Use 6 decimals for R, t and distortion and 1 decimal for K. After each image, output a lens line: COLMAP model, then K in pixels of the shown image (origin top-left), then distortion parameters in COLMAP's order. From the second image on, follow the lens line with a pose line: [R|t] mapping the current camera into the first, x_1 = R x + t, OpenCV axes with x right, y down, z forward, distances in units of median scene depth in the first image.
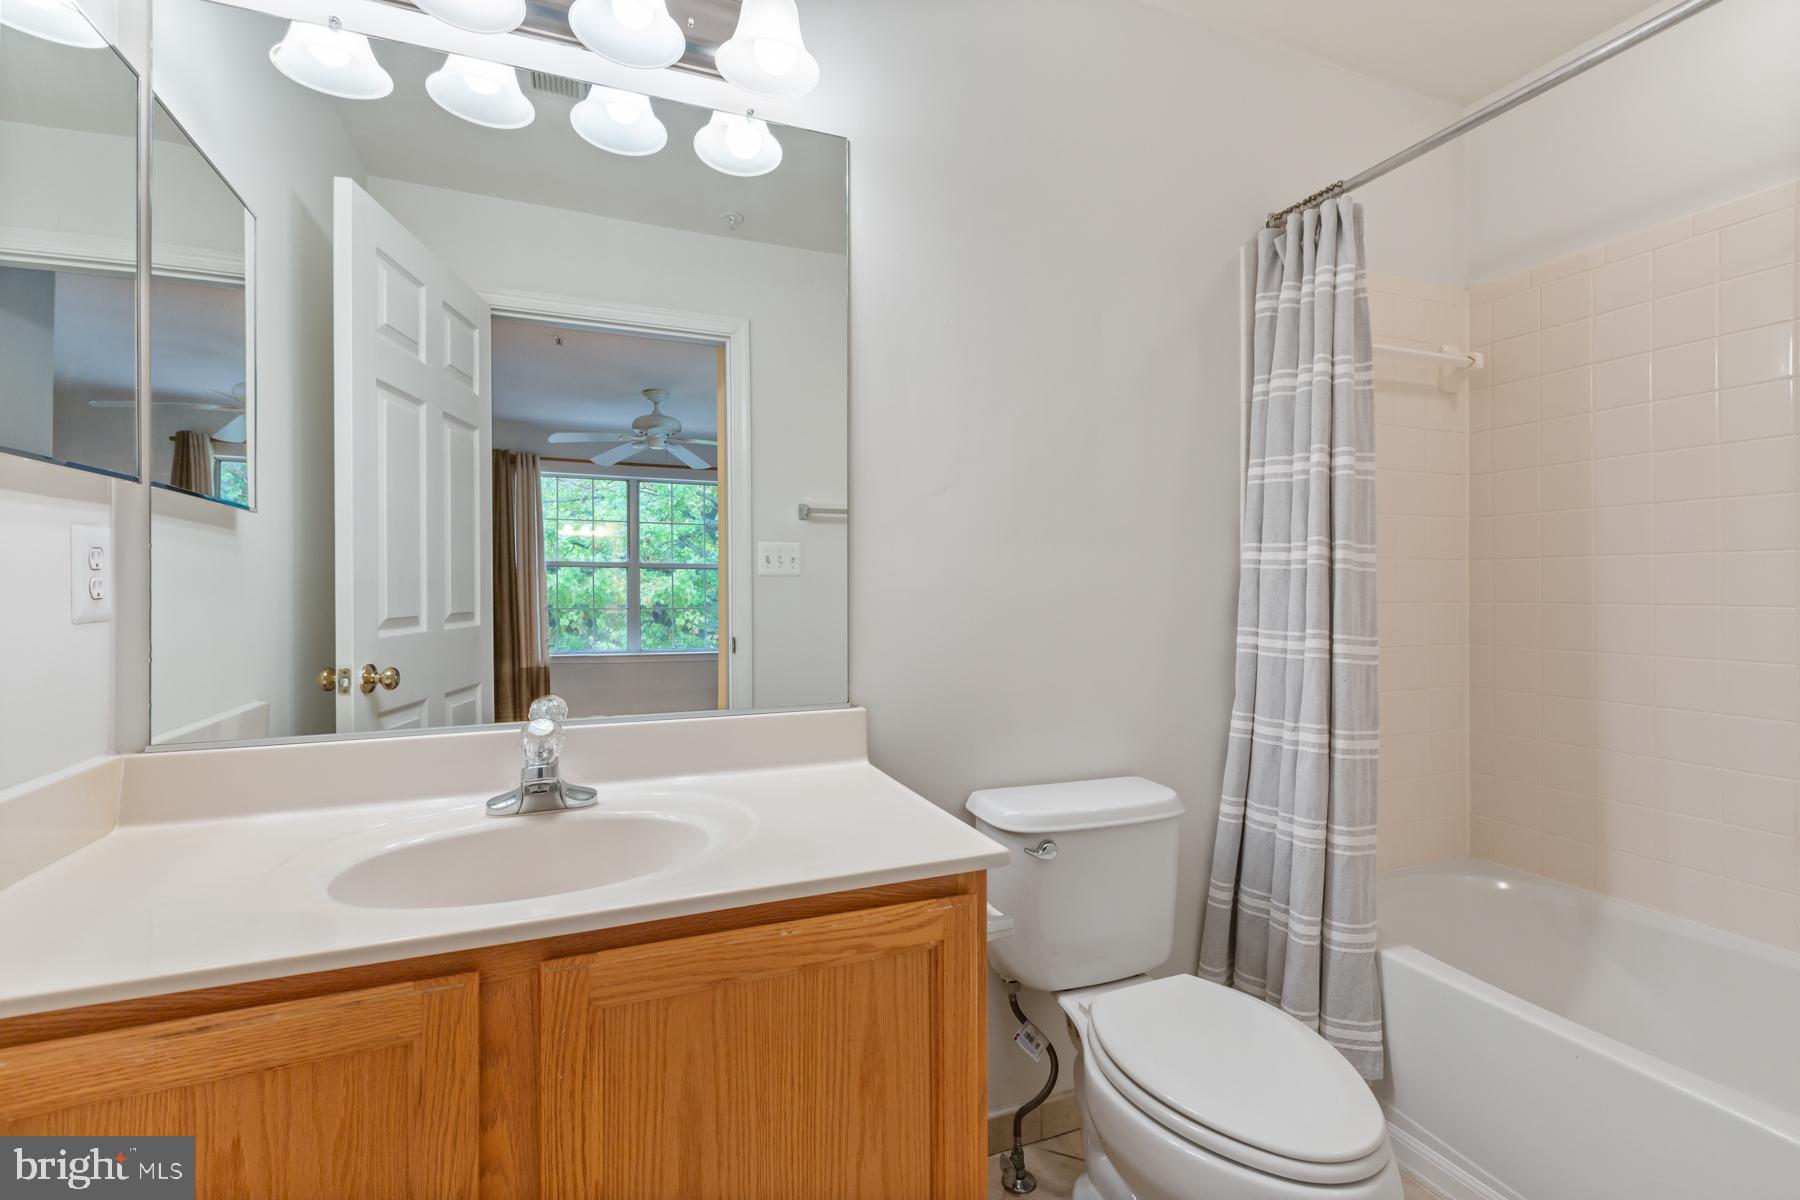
lens RADIAL K [[814.6, 0, 904.2], [0, 814.6, 578.3], [0, 0, 1]] dist [0.001150, 0.000251]
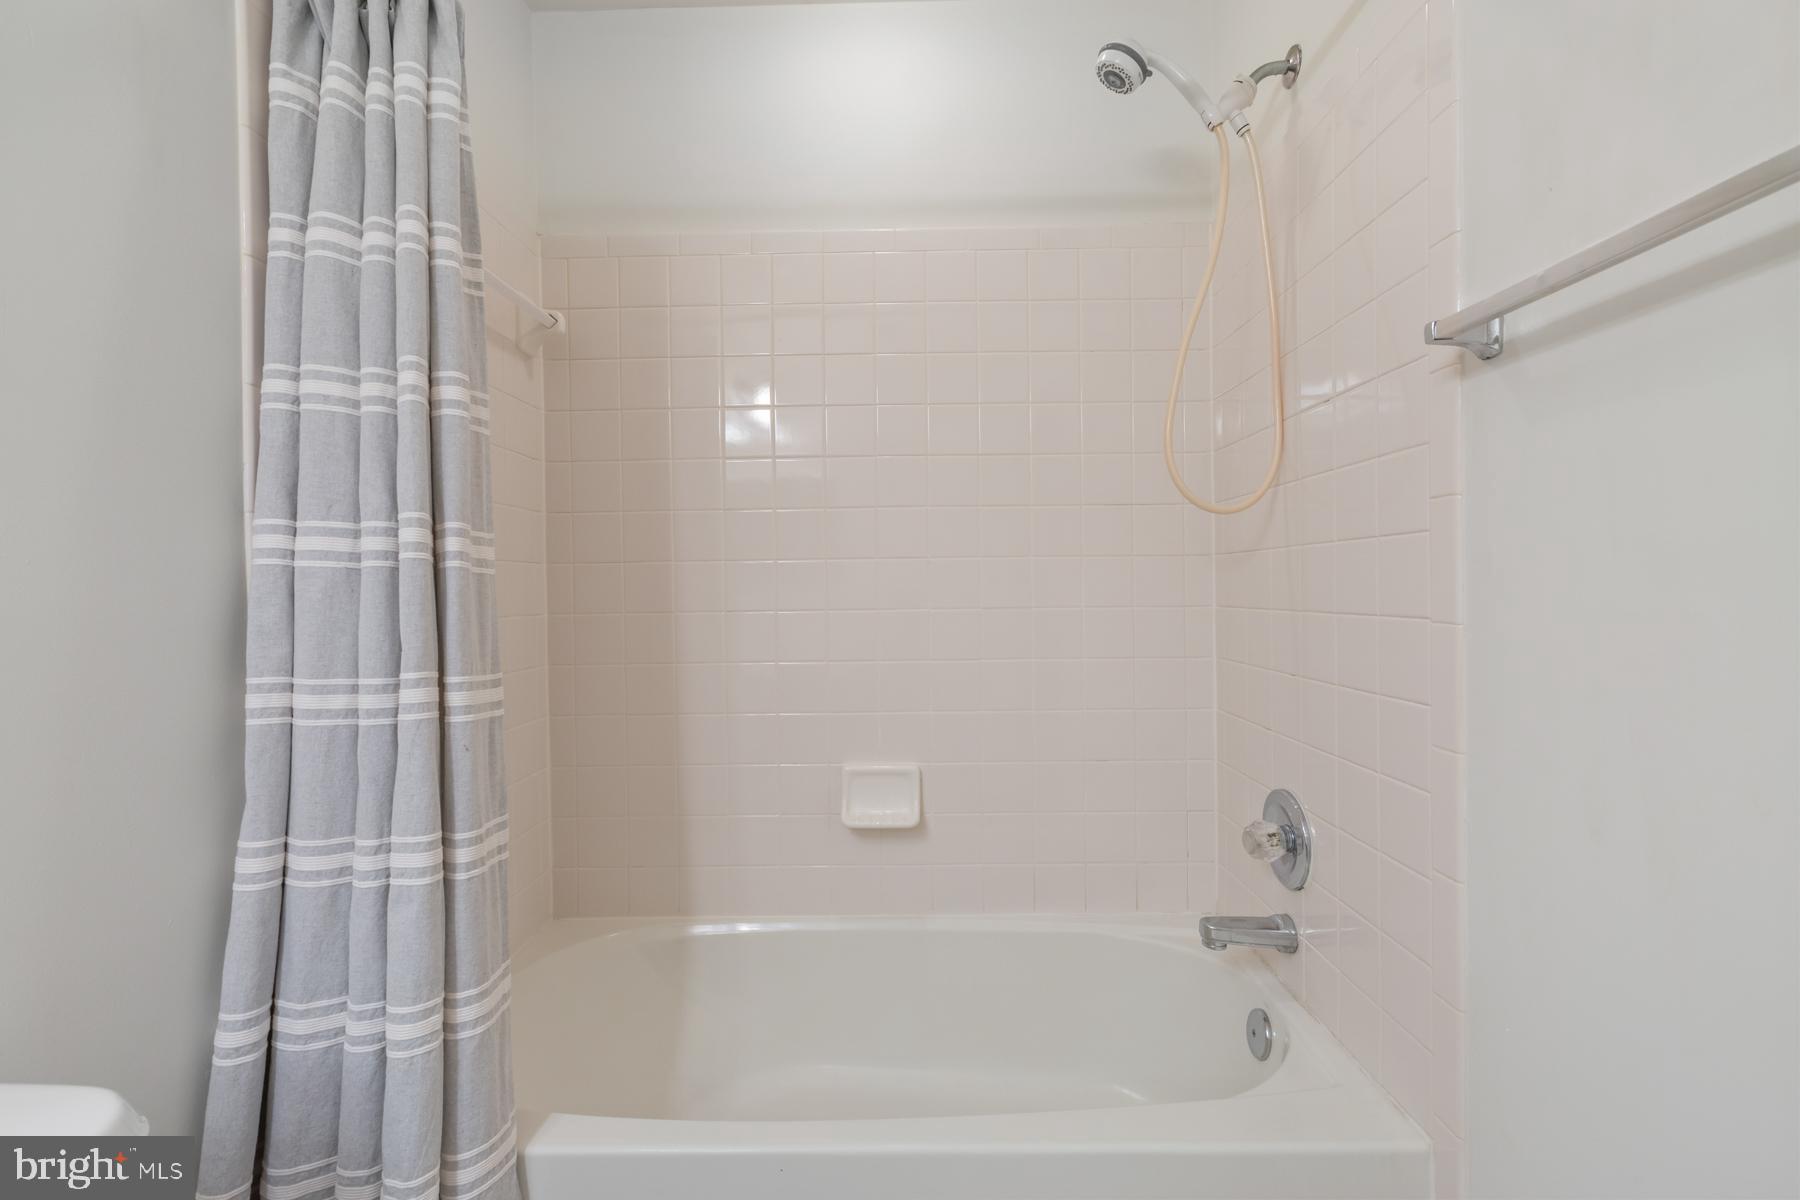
lens RADIAL K [[799.5, 0, 900.0], [0, 799.5, 600.0], [0, 0, 1]] dist [0.001495, -0.000463]
pose [[0.395256, -0.015630, 0.918438, 0.108449], [0.005240, 0.999877, 0.014761, 0.004692], [-0.918556, -0.001022, 0.395289, 0.427755]]
